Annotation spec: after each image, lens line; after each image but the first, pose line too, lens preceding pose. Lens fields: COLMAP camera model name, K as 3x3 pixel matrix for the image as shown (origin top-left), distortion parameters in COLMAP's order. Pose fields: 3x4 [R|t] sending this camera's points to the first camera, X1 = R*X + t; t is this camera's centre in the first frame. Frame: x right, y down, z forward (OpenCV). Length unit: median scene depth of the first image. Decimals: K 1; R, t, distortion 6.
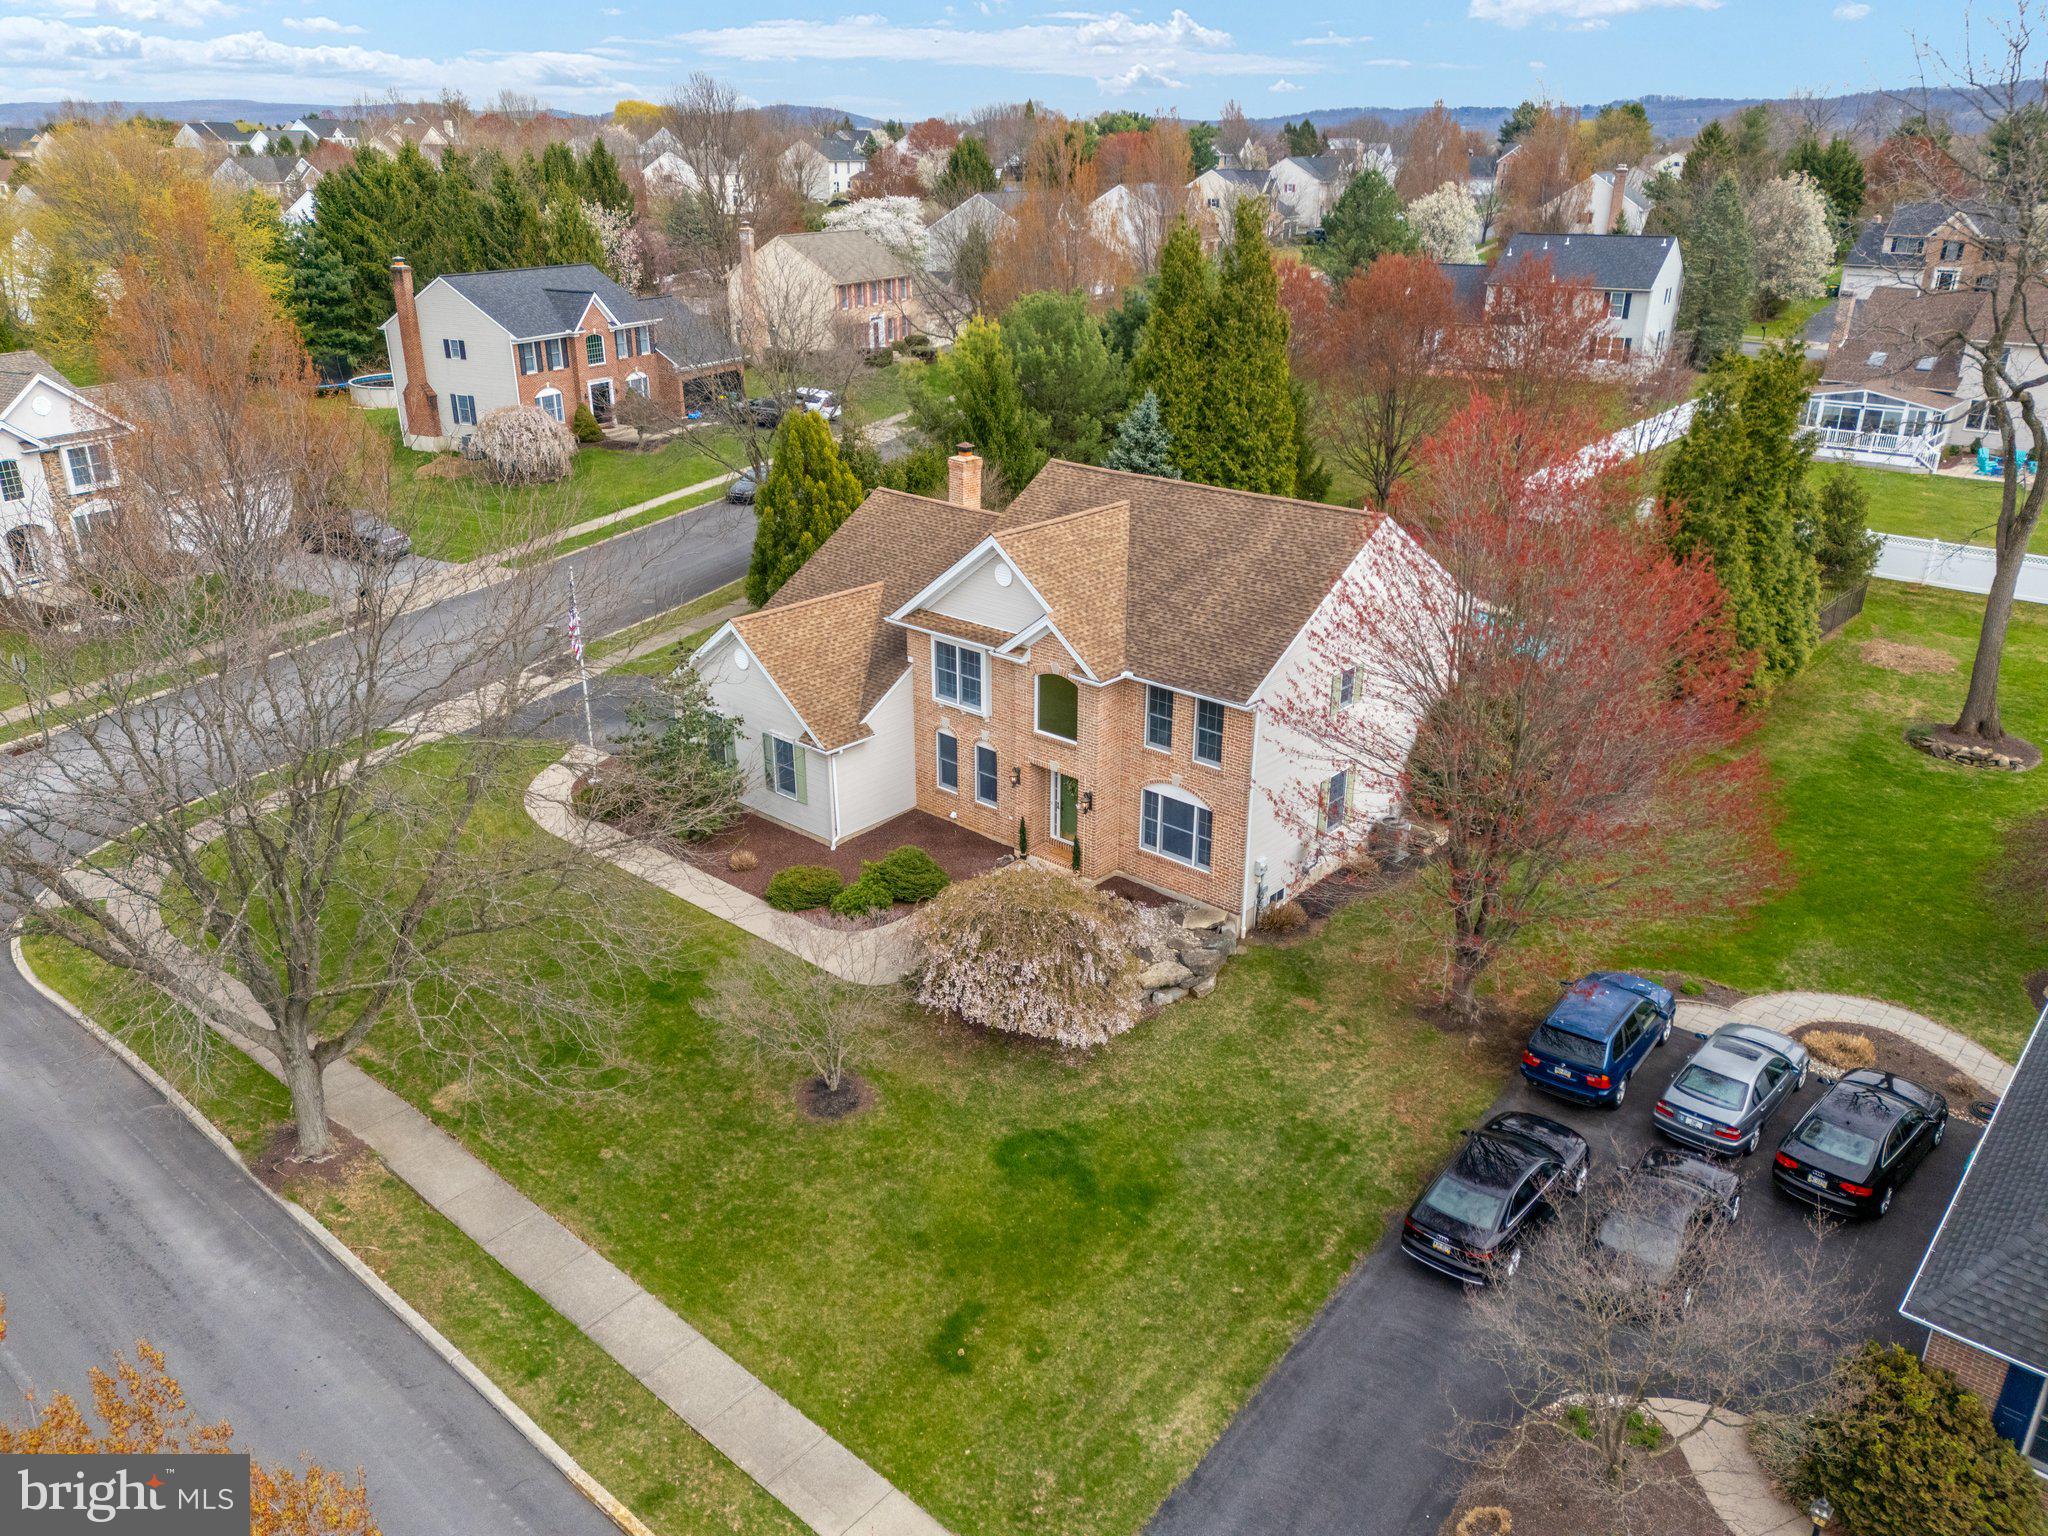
lens RADIAL K [[1490.6, 0, 1028.0], [0, 1490.6, 774.7], [0, 0, 1]] dist [0.083384, -0.074969]
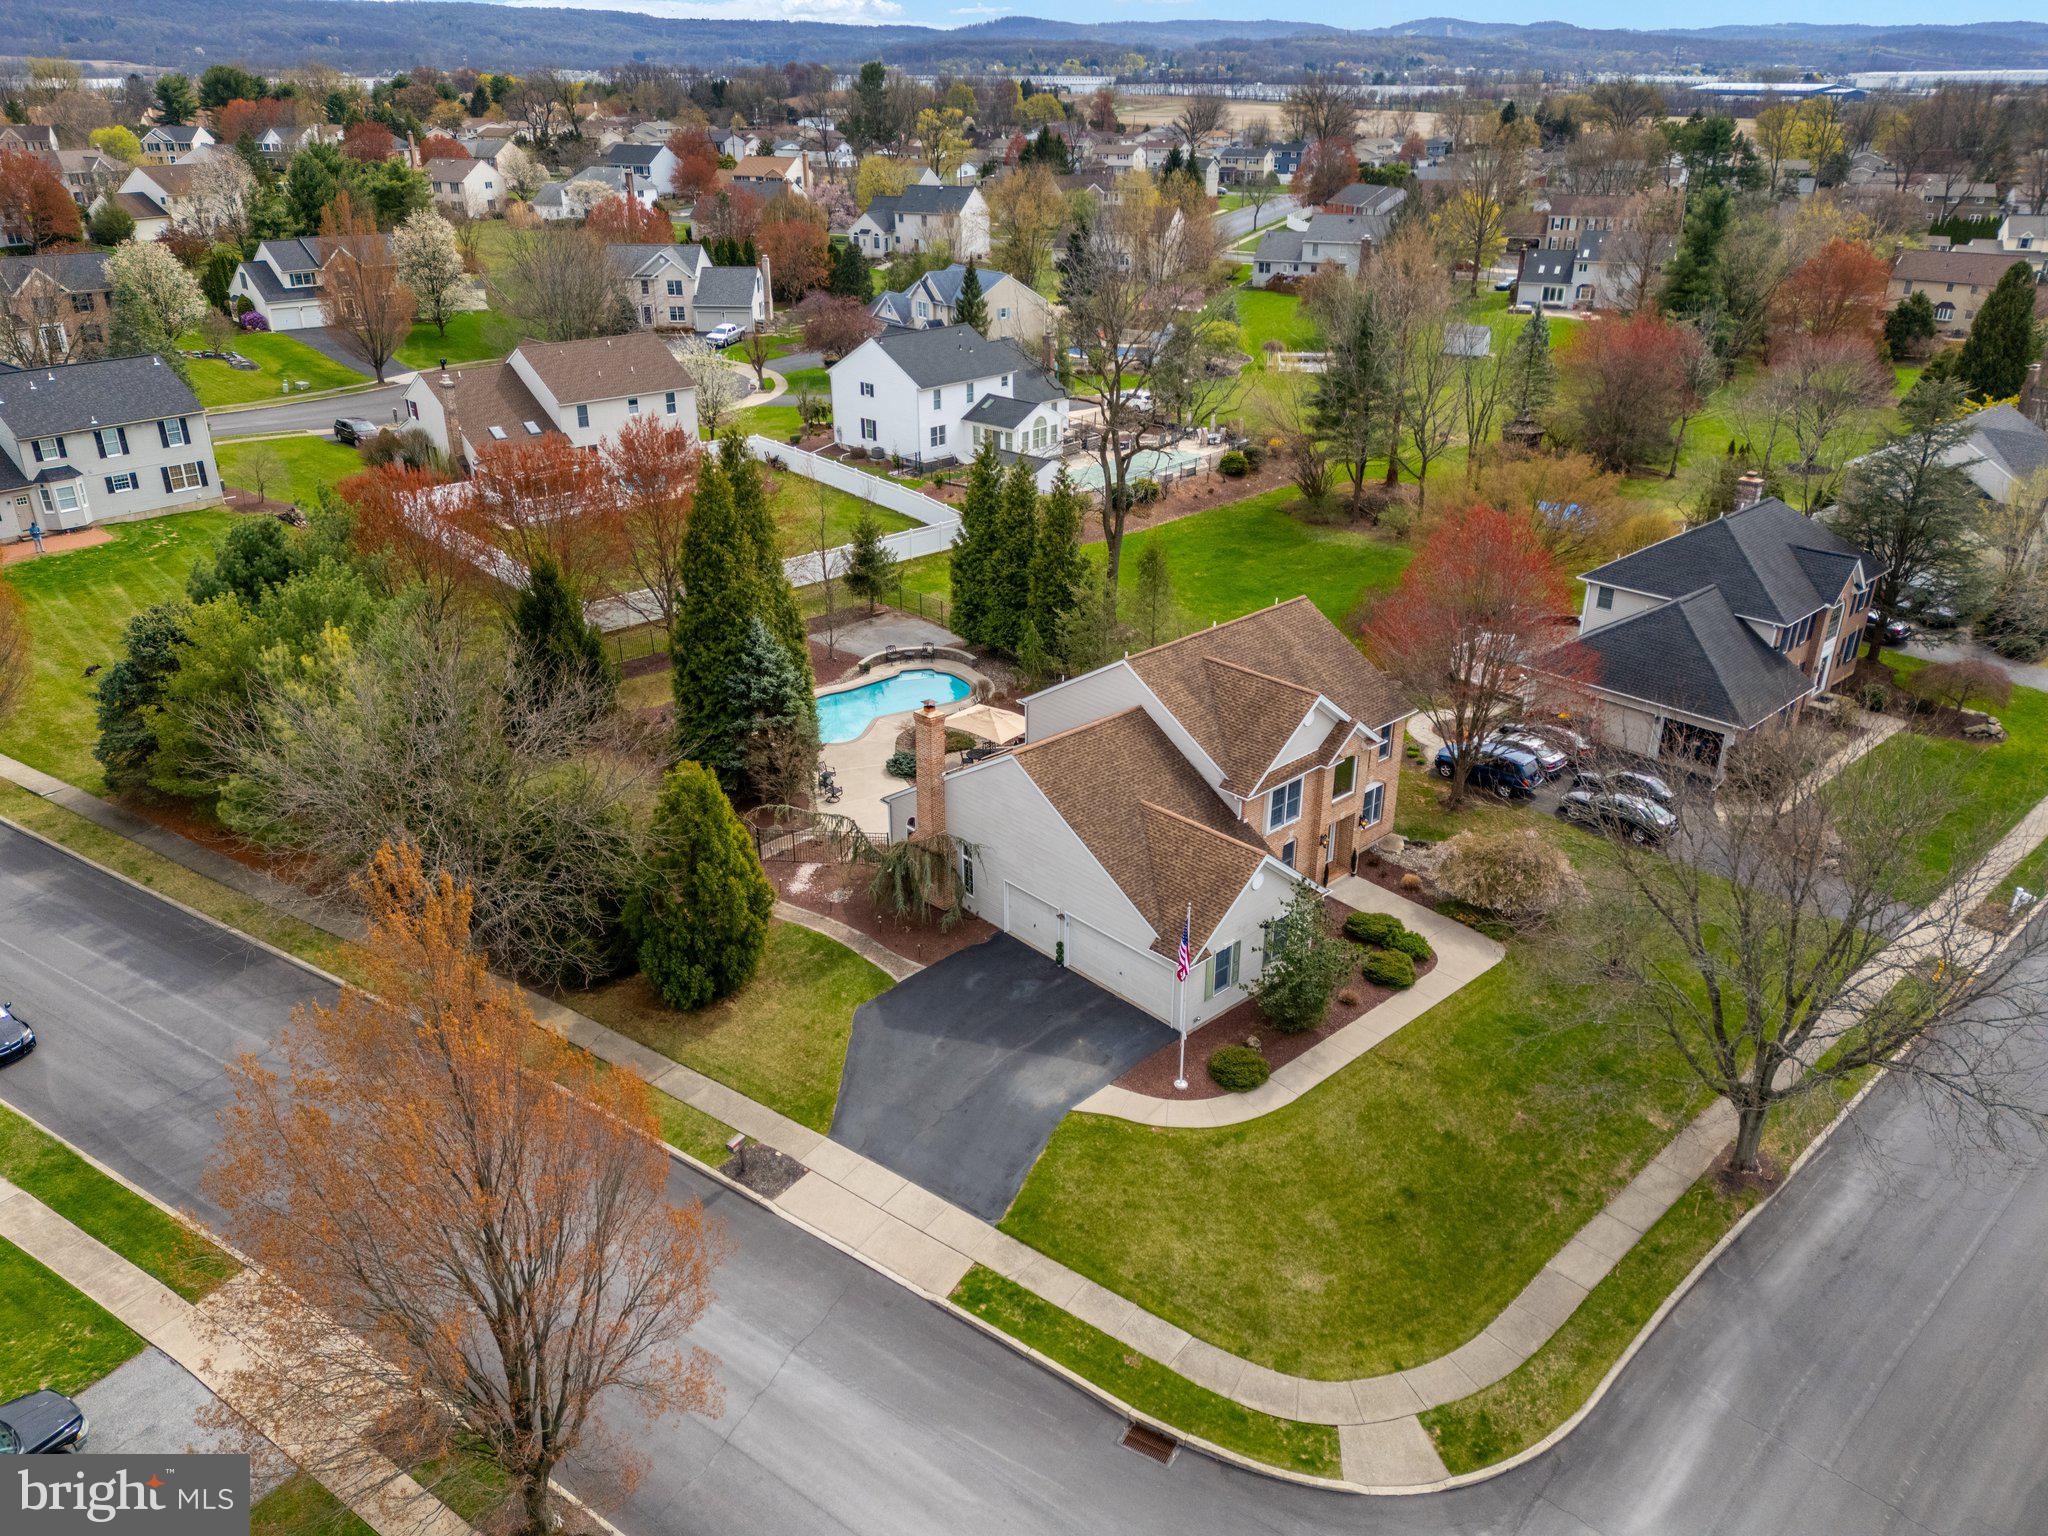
lens RADIAL K [[1495.2, 0, 1024.0], [0, 1495.2, 768.0], [0, 0, 1]] dist [0.105396, -0.121175]
pose [[0.097807, -0.420522, 0.901995, -1.261470], [0.383237, 0.852360, 0.355826, -0.657733], [-0.918457, 0.310876, 0.244526, 0.838403]]
